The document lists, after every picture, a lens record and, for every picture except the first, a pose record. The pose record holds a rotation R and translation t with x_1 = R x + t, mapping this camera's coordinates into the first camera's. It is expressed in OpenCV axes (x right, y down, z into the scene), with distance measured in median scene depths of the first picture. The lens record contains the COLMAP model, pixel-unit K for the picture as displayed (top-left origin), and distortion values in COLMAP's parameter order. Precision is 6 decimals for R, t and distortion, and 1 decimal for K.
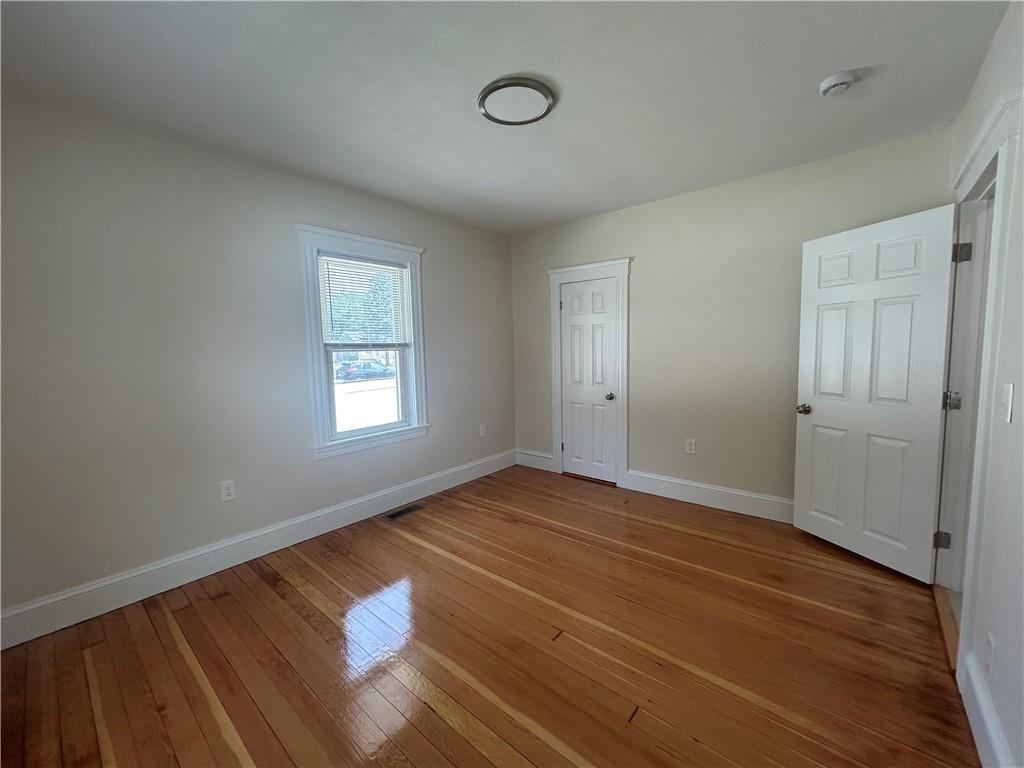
lens RADIAL K [[413.3, 0, 509.5], [0, 413.3, 382.1], [0, 0, 1]] dist [-0.000982, -0.000052]
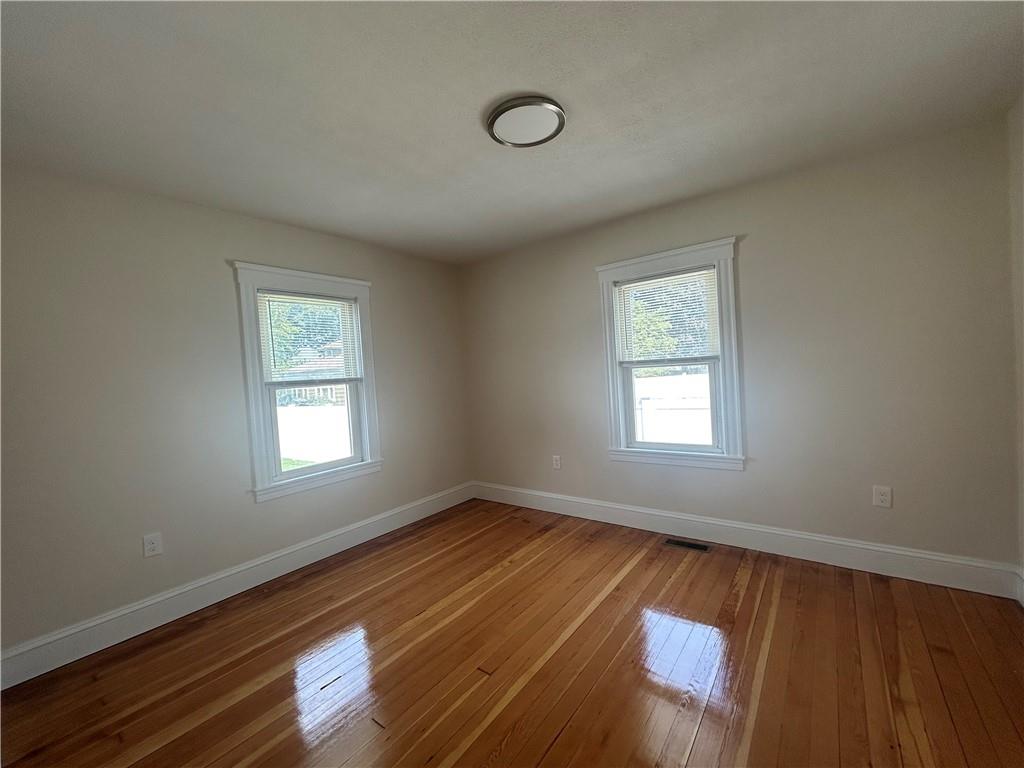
lens RADIAL K [[413.3, 0, 509.5], [0, 413.3, 382.1], [0, 0, 1]] dist [-0.000982, -0.000052]
pose [[0.056825, 0.050537, -0.997104, 0.667584], [-0.024583, 0.998486, 0.049206, -0.083222], [0.998081, 0.021716, 0.057981, 0.612593]]
